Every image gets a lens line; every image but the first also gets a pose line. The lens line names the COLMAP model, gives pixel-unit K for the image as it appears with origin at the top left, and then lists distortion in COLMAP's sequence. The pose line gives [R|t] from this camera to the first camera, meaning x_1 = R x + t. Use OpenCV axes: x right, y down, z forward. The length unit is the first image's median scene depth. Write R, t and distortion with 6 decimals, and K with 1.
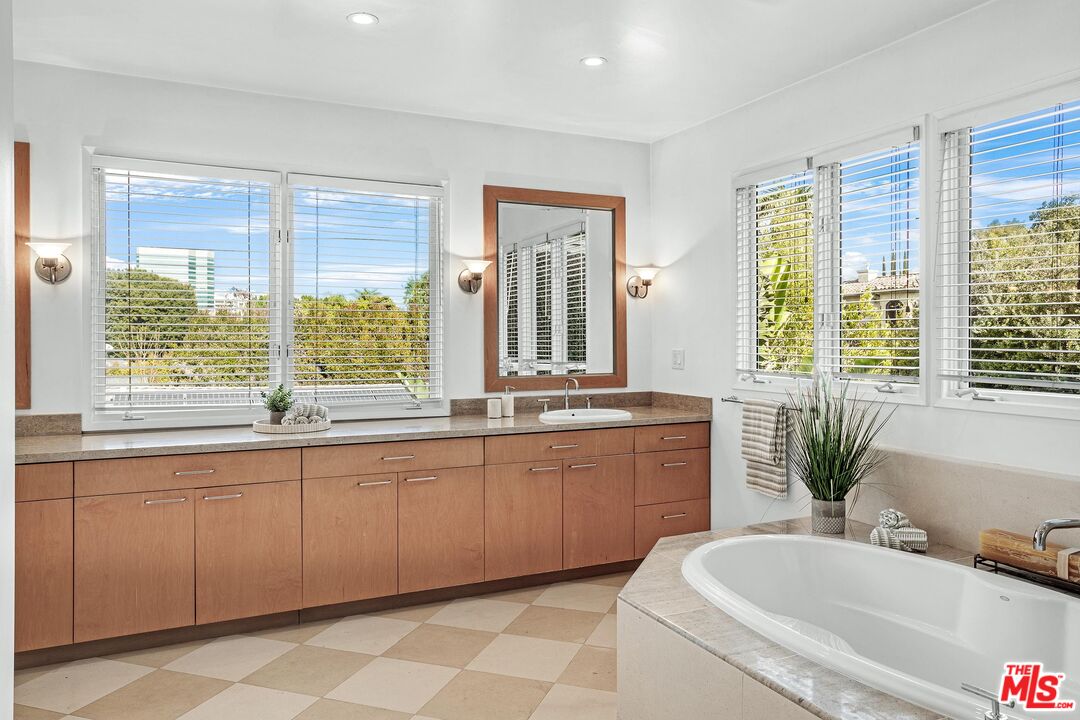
lens RADIAL K [[734.4, 0, 538.7], [0, 734.4, 337.8], [0, 0, 1]] dist [-0.020184, 0.002027]
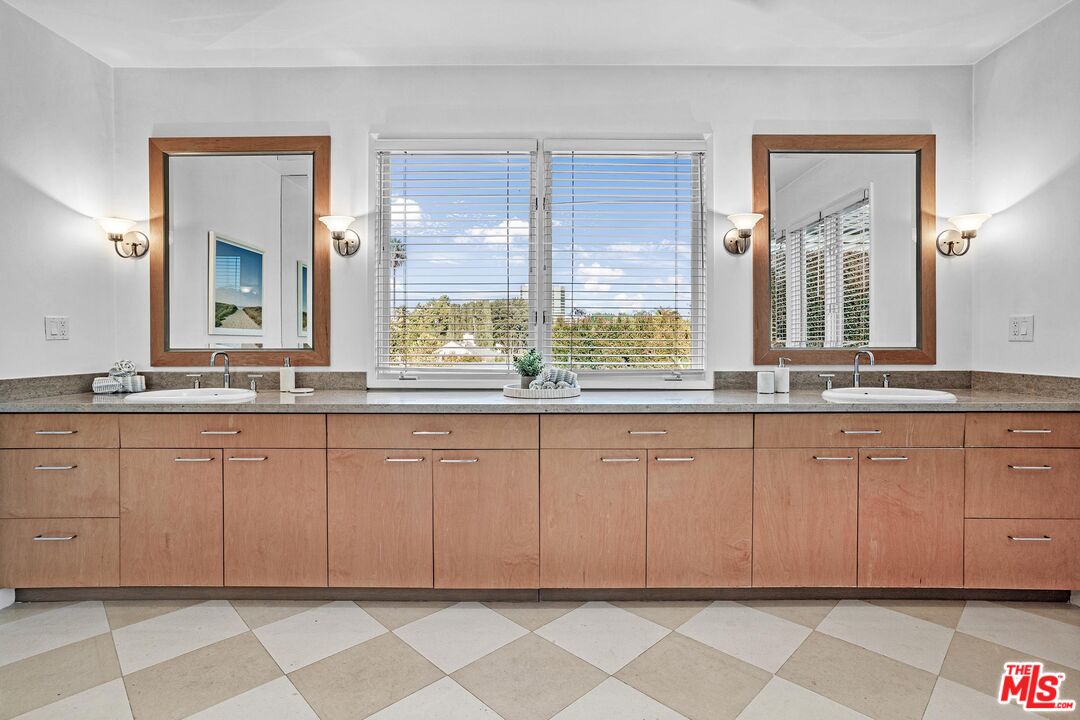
lens RADIAL K [[478.6, 0, 557.9], [0, 478.6, 355.1], [0, 0, 1]] dist [-0.052144, 0.029655]
pose [[0.897741, 0.007209, -0.440465, -0.034780], [0.000911, 0.999834, 0.018222, 0.054056], [0.440524, -0.016760, 0.897585, 0.391587]]
